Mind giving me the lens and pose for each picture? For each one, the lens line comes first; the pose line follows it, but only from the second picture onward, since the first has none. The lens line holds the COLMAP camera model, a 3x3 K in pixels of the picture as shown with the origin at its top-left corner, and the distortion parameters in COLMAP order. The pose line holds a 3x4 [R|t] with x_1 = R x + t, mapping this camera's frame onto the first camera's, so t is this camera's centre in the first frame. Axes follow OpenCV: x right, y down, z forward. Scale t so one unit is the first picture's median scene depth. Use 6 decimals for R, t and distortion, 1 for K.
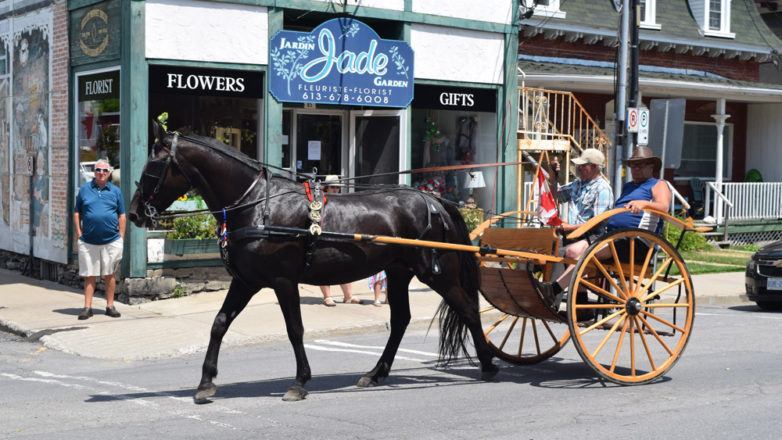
lens RADIAL K [[1221.4, 0, 391.0], [0, 1221.4, 220.0], [0, 0, 1]] dist [0.005805, -0.070287]
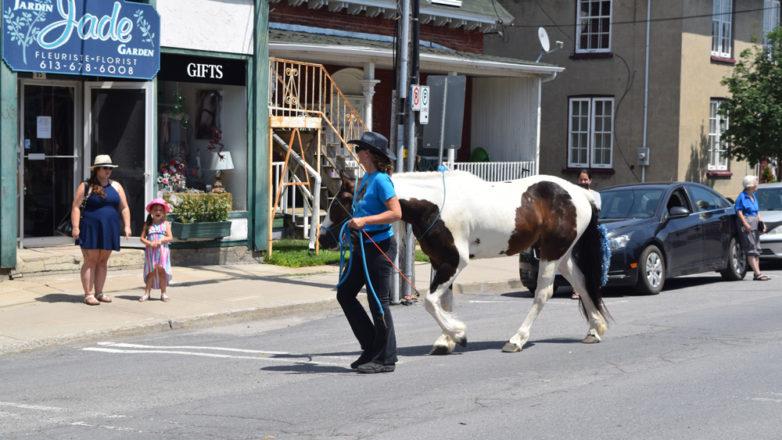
lens RADIAL K [[1428.2, 0, 391.0], [0, 1428.2, 220.0], [0, 0, 1]] dist [0.040736, 0.099320]
pose [[0.961620, -0.012940, 0.274080, -0.108088], [0.009791, 0.999869, 0.012855, -0.001841], [-0.274211, -0.009679, 0.961621, -0.046717]]
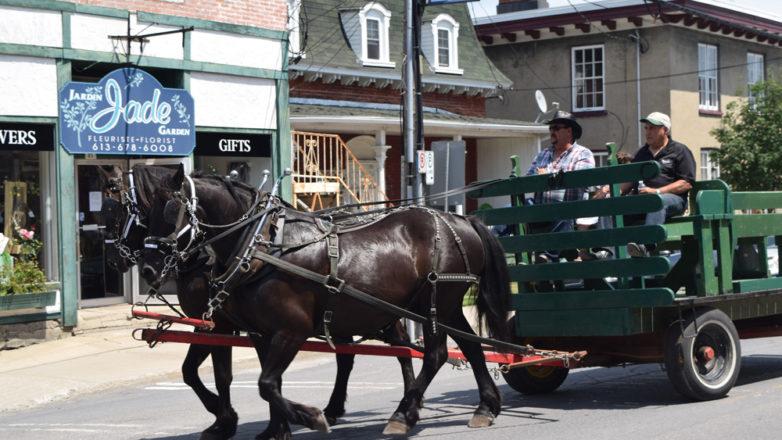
lens RADIAL K [[1428.2, 0, 391.0], [0, 1428.2, 220.0], [0, 0, 1]] dist [0.040736, 0.099320]
pose [[0.963755, -0.041393, 0.263556, -0.141251], [0.051160, 0.998231, -0.030303, 0.005121], [-0.261836, 0.042688, 0.964168, -0.175649]]
